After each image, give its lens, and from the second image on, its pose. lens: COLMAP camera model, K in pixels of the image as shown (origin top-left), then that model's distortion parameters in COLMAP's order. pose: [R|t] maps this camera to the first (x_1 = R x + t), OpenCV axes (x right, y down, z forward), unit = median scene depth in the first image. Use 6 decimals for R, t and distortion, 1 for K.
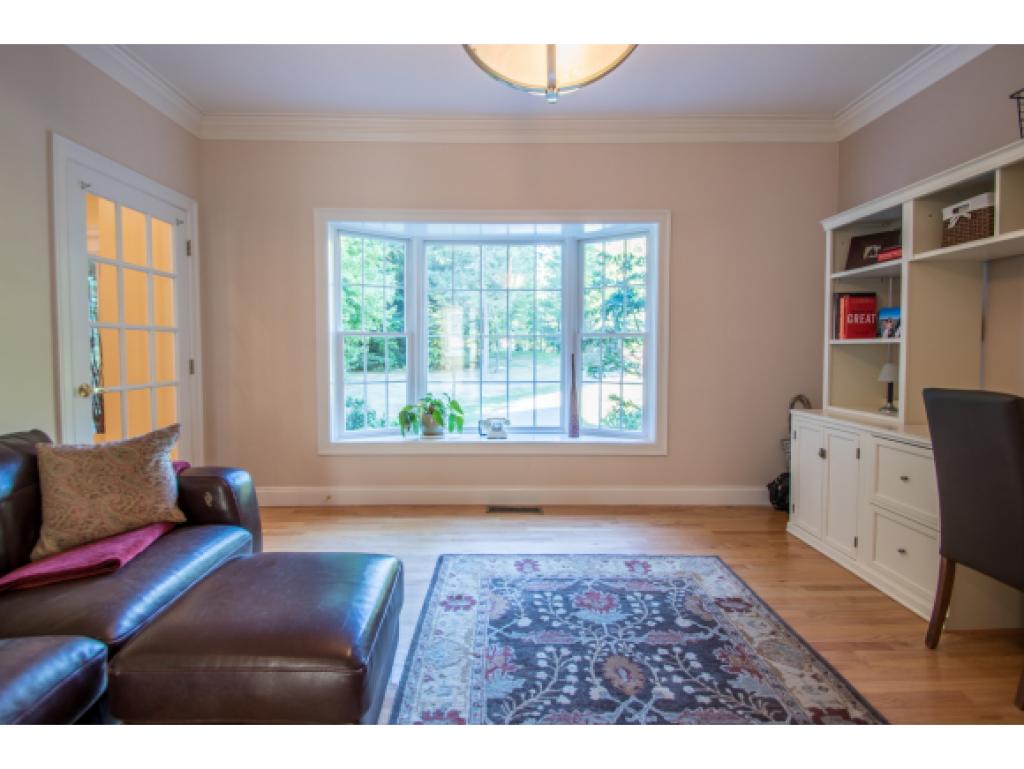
lens RADIAL K [[469.3, 0, 502.2], [0, 469.3, 385.5], [0, 0, 1]] dist [-0.001427, -0.004242]
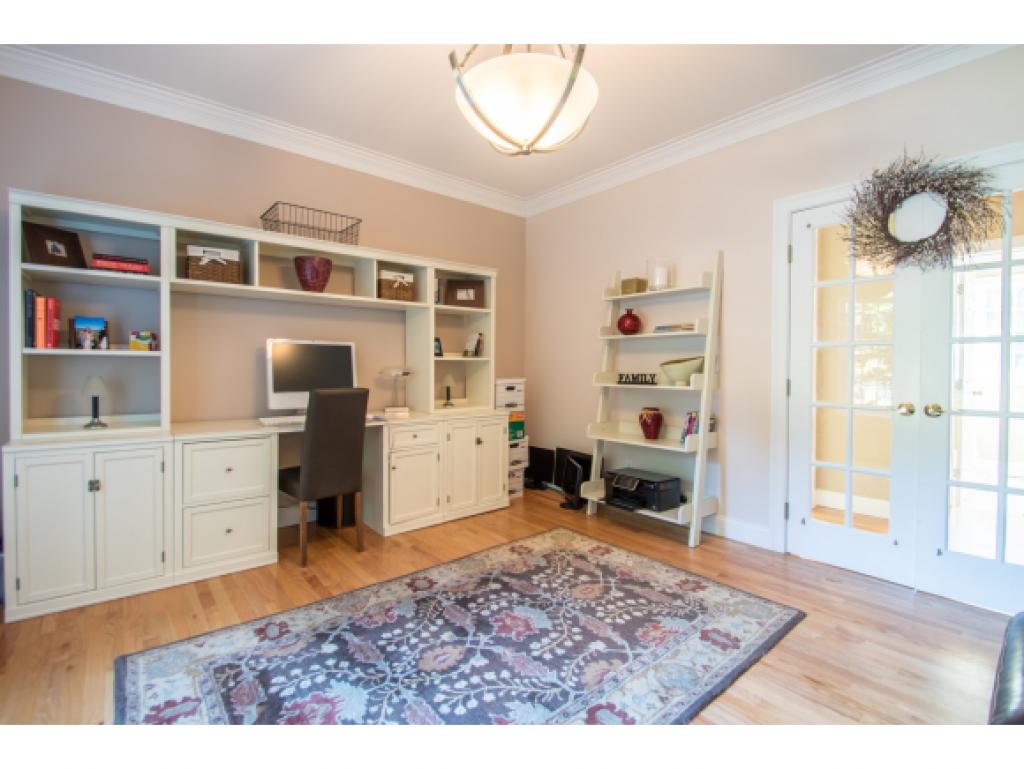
lens RADIAL K [[469.3, 0, 503.9], [0, 469.3, 379.2], [0, 0, 1]] dist [-0.001427, -0.004242]
pose [[-0.616913, -0.019860, 0.786780, -0.593921], [0.054908, 0.996160, 0.068198, -0.086041], [-0.785113, 0.085273, -0.613454, 1.318243]]
